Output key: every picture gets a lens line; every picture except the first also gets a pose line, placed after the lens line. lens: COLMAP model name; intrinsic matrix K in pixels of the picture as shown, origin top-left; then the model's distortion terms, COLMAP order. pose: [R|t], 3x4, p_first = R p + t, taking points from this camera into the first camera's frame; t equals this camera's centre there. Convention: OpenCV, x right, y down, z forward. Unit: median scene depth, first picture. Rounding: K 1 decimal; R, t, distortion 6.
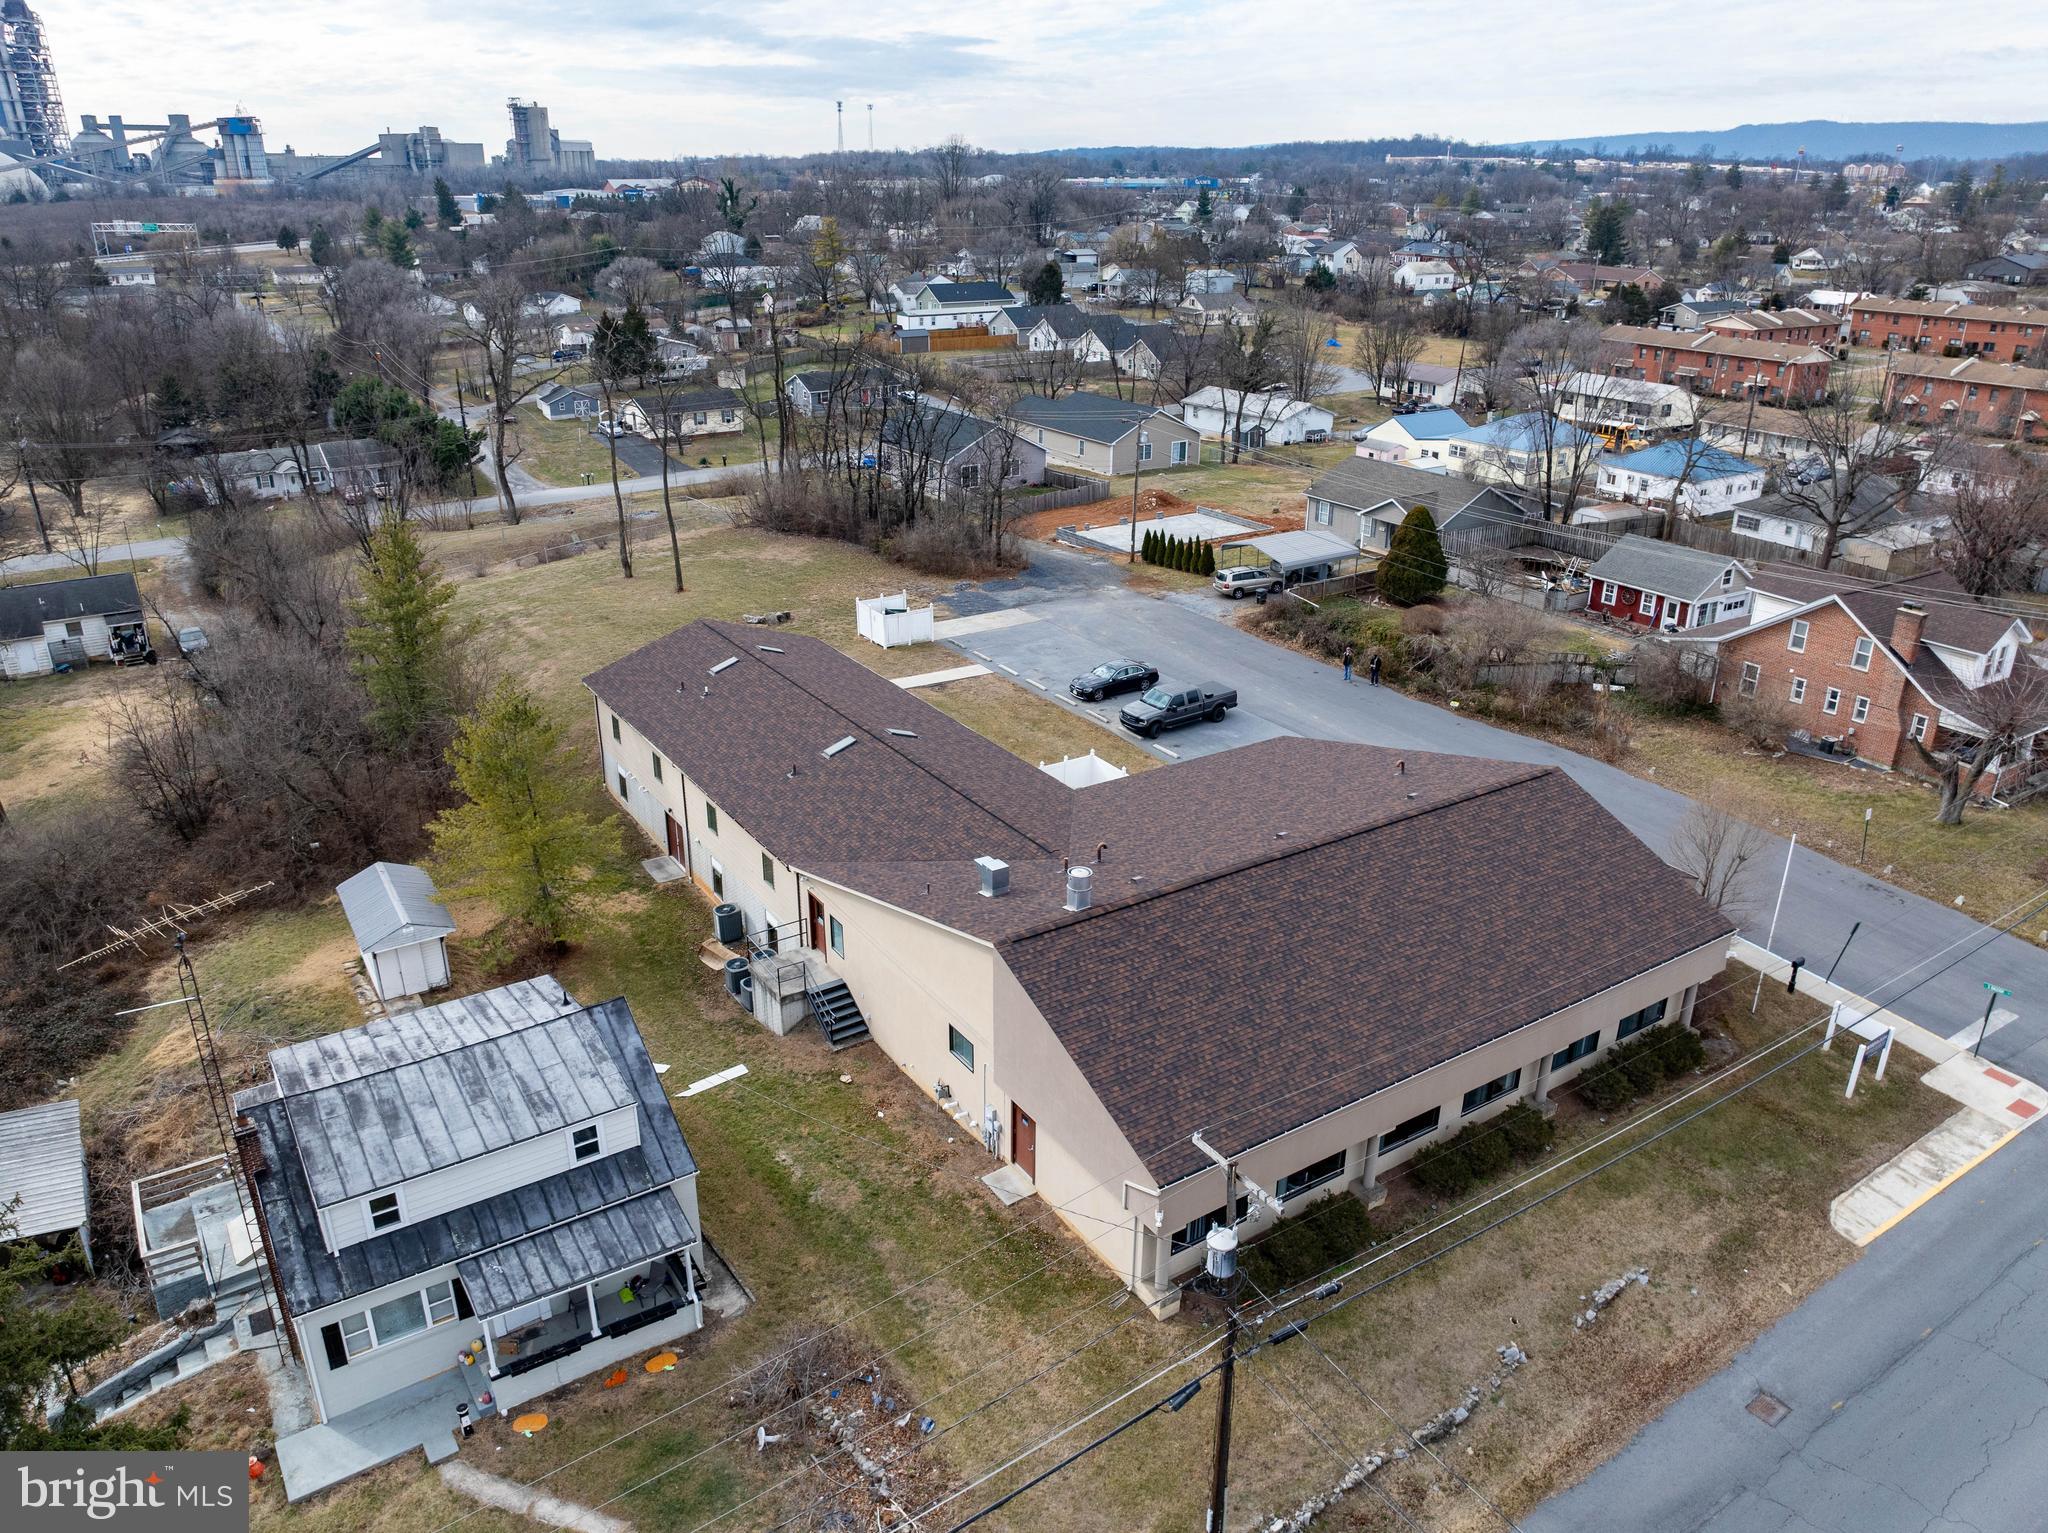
lens RADIAL K [[1448.1, 0, 1022.2], [0, 1448.1, 765.5], [0, 0, 1]] dist [-0.044064, 0.012654]
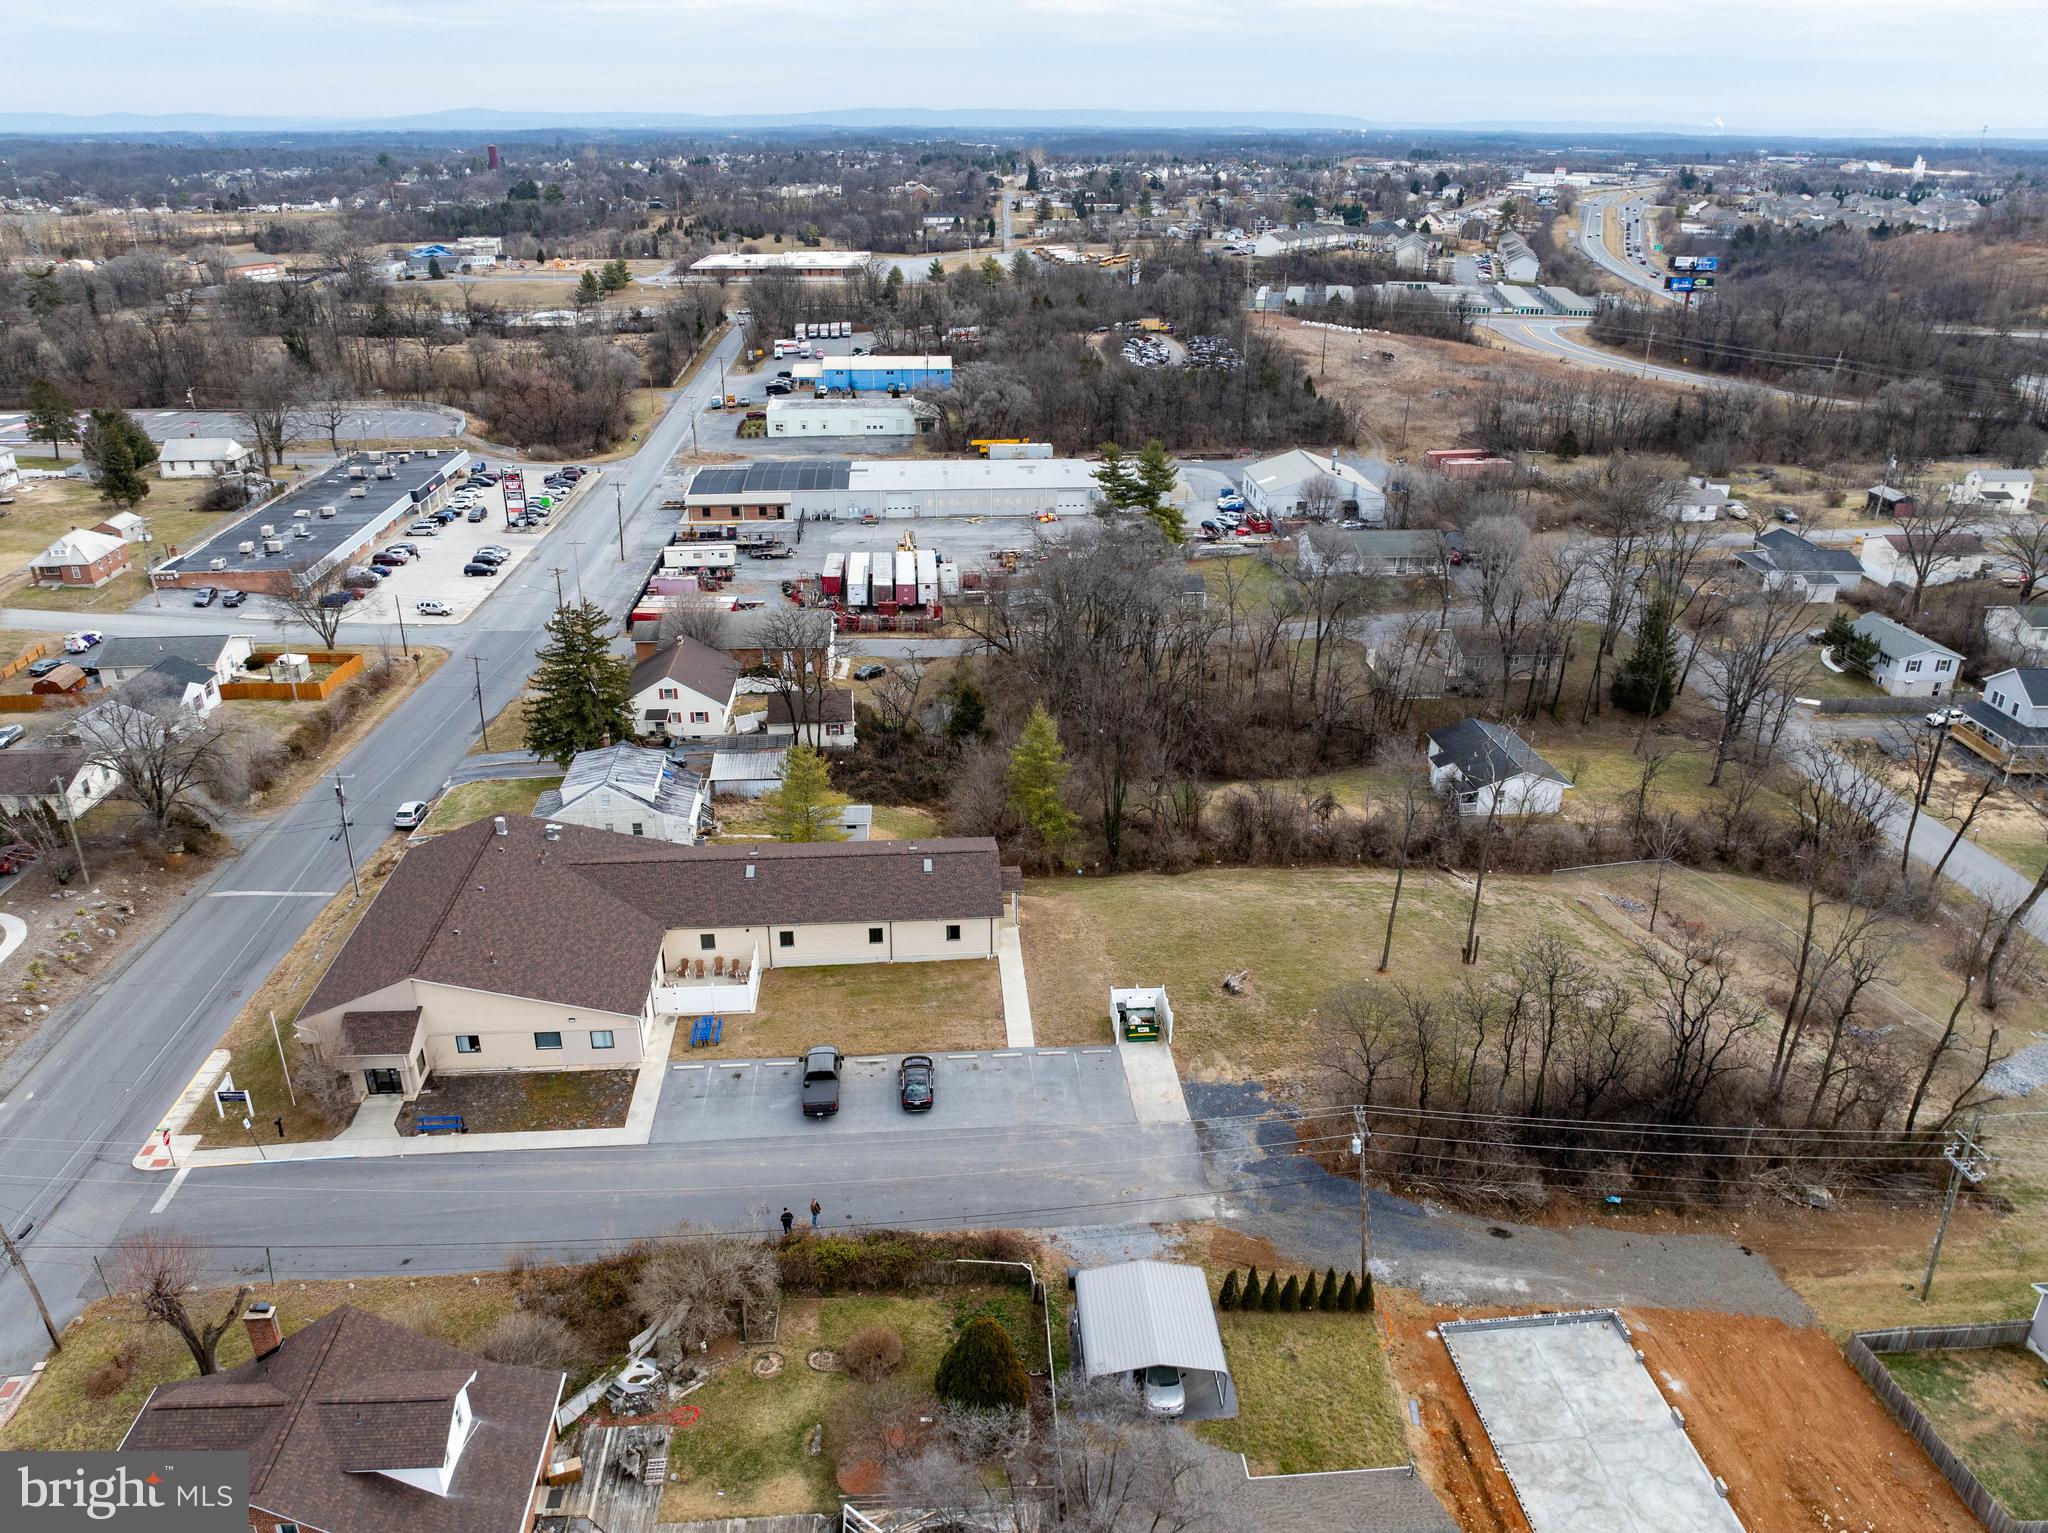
lens RADIAL K [[1448.1, 0, 1021.2], [0, 1448.1, 765.4], [0, 0, 1]] dist [-0.044064, 0.012654]
pose [[-0.477329, 0.349824, -0.806090, 0.787343], [-0.343717, 0.769922, 0.537661, -0.820992], [0.808712, 0.533708, -0.247266, 1.121636]]
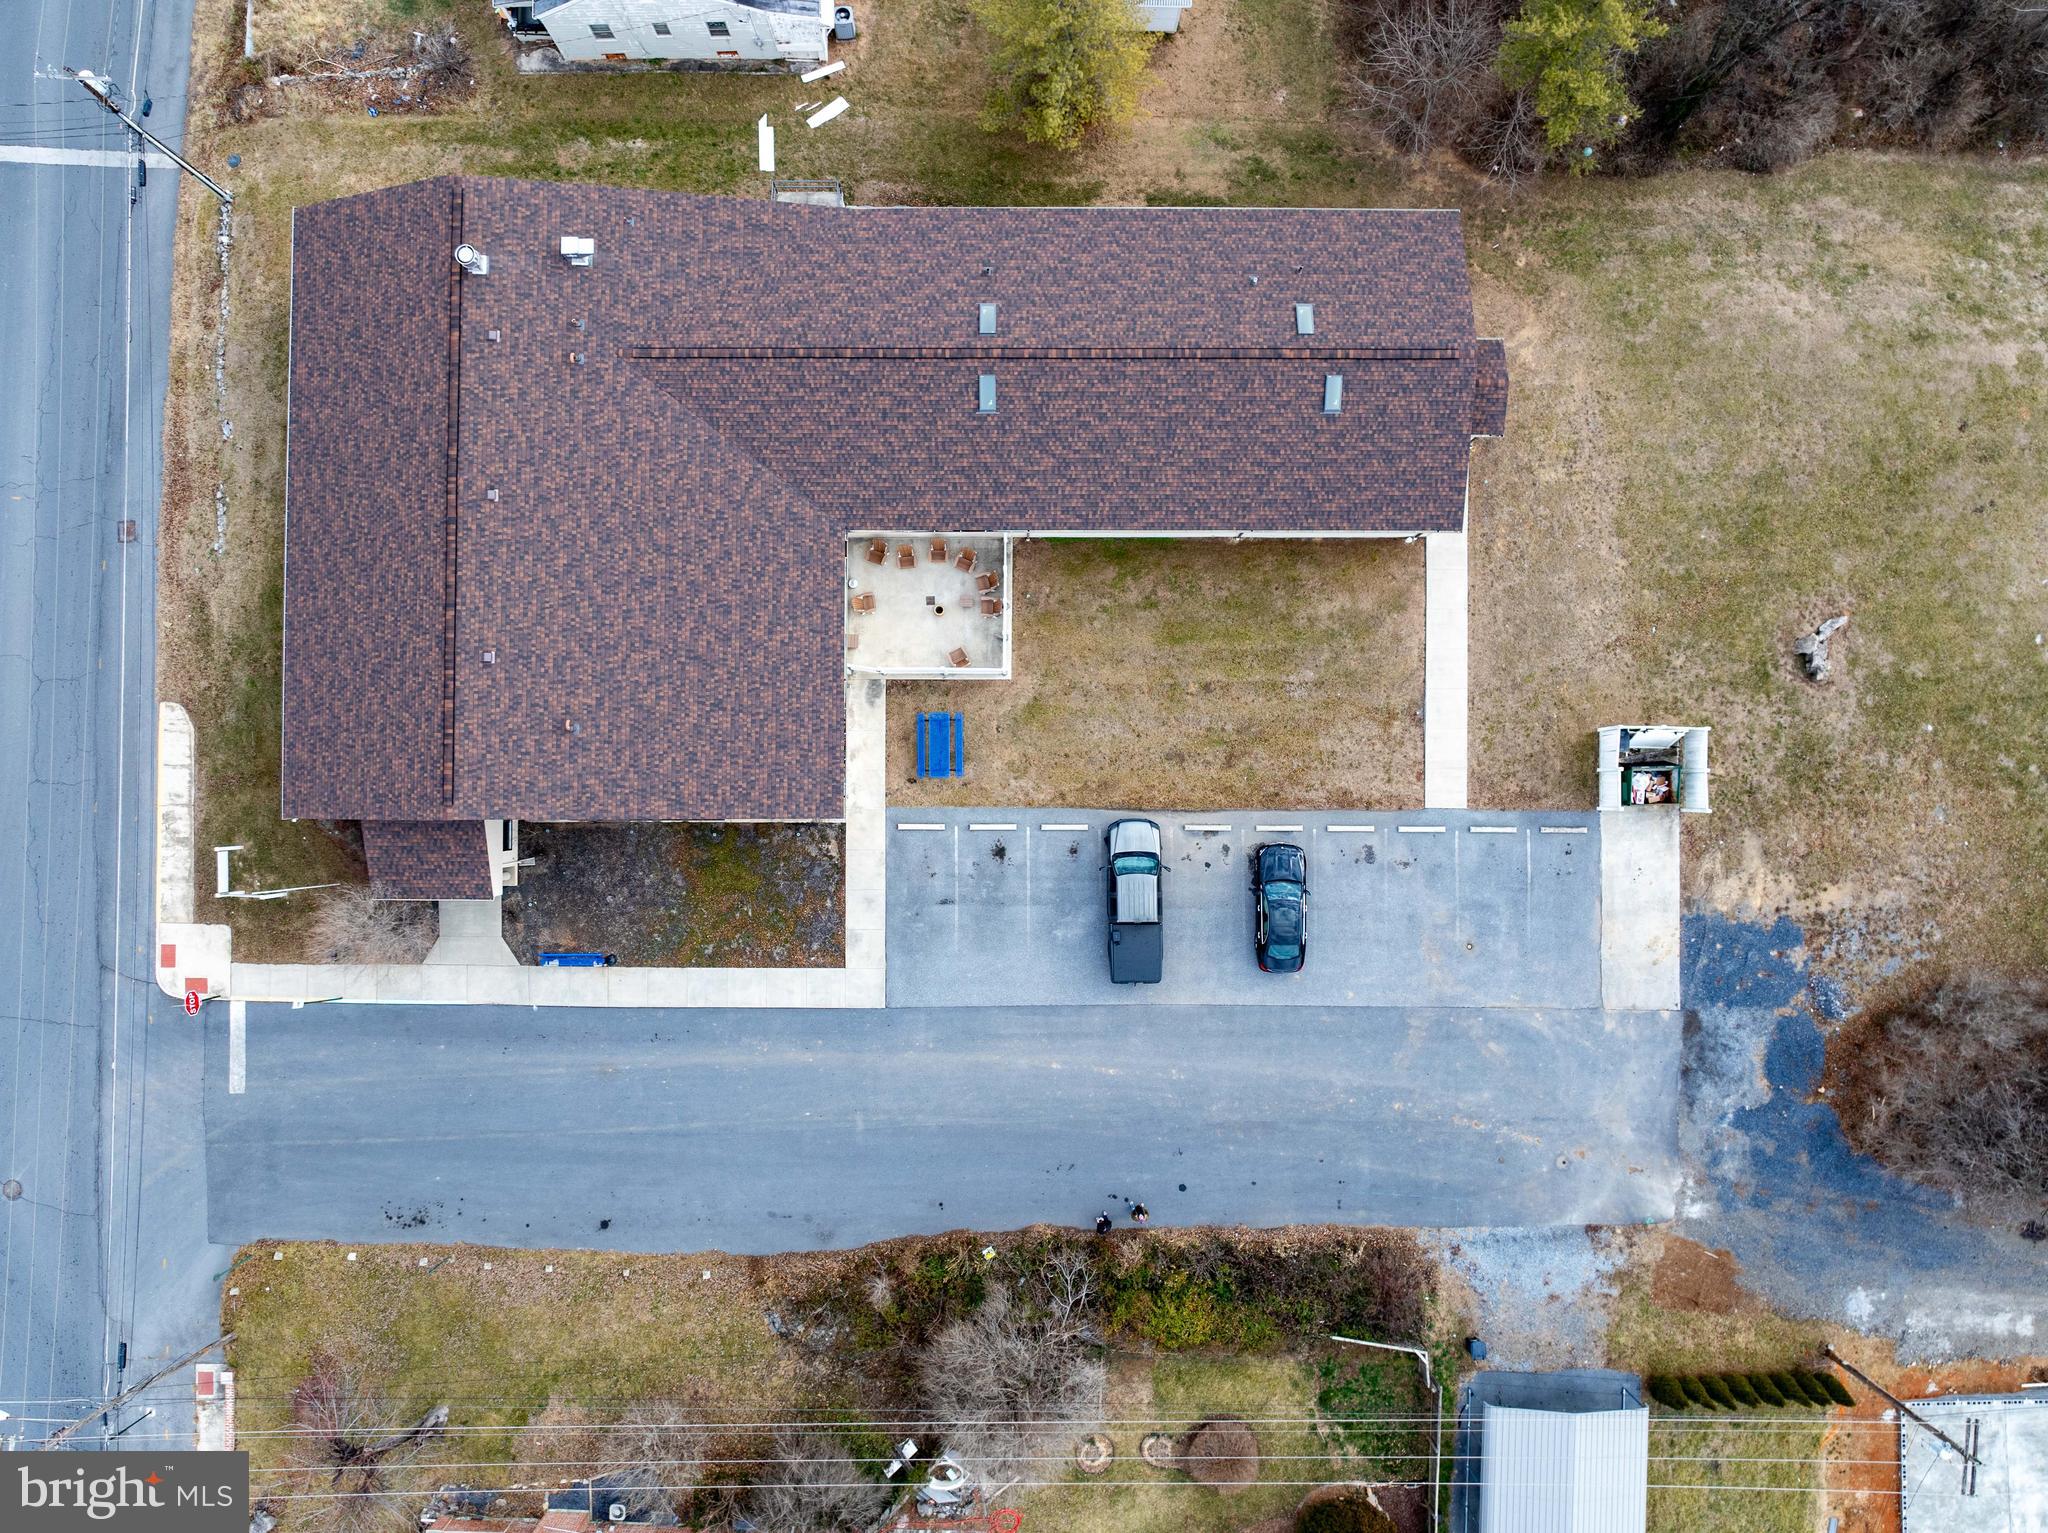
lens RADIAL K [[1448.1, 0, 1021.7], [0, 1448.1, 762.1], [0, 0, 1]] dist [-0.044064, 0.012654]
pose [[-0.545449, 0.837921, -0.019357, 0.081066], [-0.324107, -0.189568, 0.926833, -0.630362], [0.772943, 0.511813, 0.374976, 0.540587]]
